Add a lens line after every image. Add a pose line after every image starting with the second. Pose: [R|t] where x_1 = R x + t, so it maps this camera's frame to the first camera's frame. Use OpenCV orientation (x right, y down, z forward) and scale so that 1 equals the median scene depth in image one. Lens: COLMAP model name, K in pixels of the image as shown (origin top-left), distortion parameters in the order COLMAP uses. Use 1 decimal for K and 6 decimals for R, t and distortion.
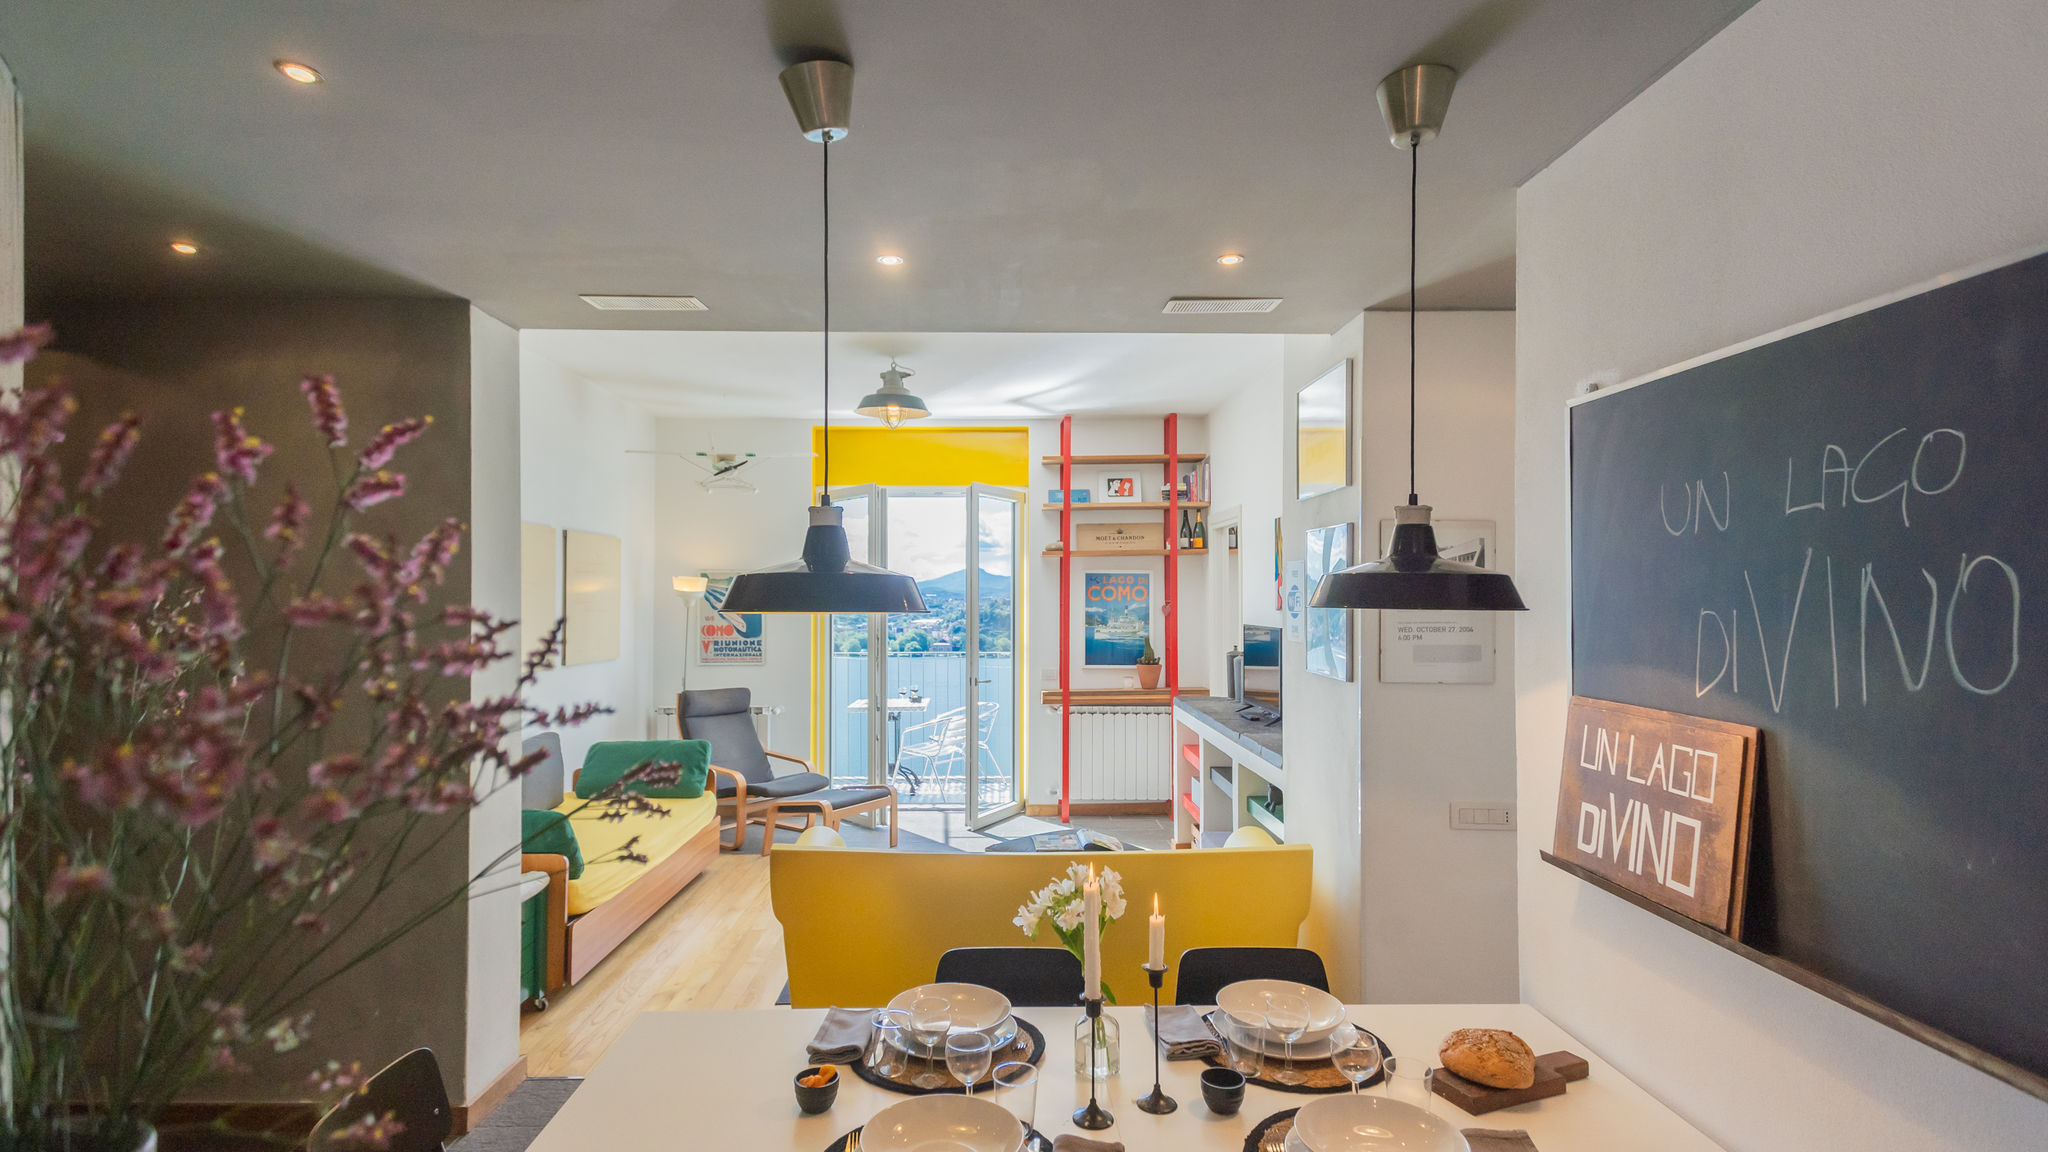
lens RADIAL K [[994.2, 0, 992.5], [0, 994.2, 595.3], [0, 0, 1]] dist [0.048909, -0.031577]
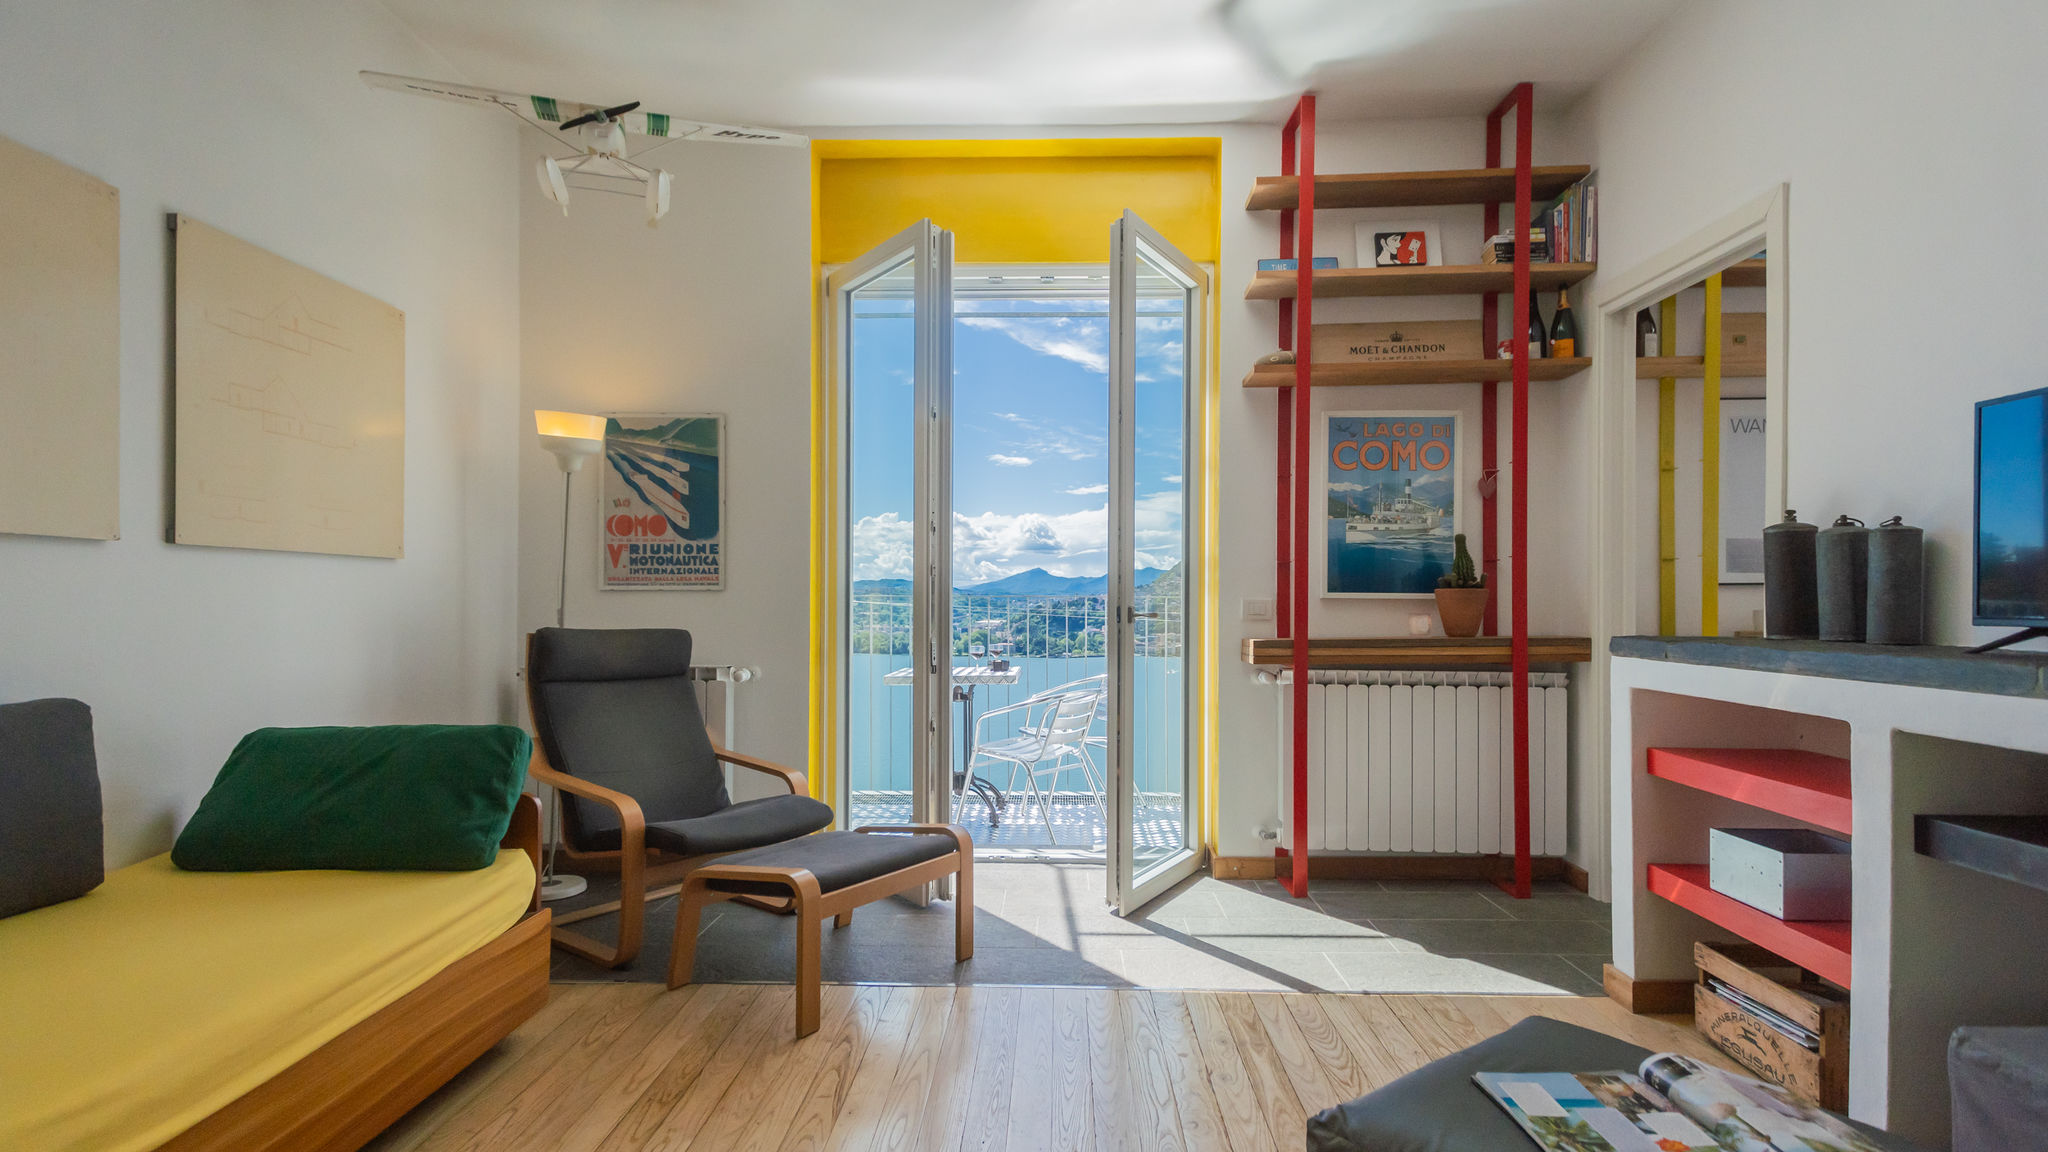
lens RADIAL K [[964.6, 0, 1030.7], [0, 964.6, 596.7], [0, 0, 1]] dist [0.052229, -0.032796]
pose [[0.999693, 0.004272, -0.024386, -0.093558], [-0.004296, 0.999990, -0.000945, 0.134847], [0.024382, 0.001050, 0.999702, 0.888405]]
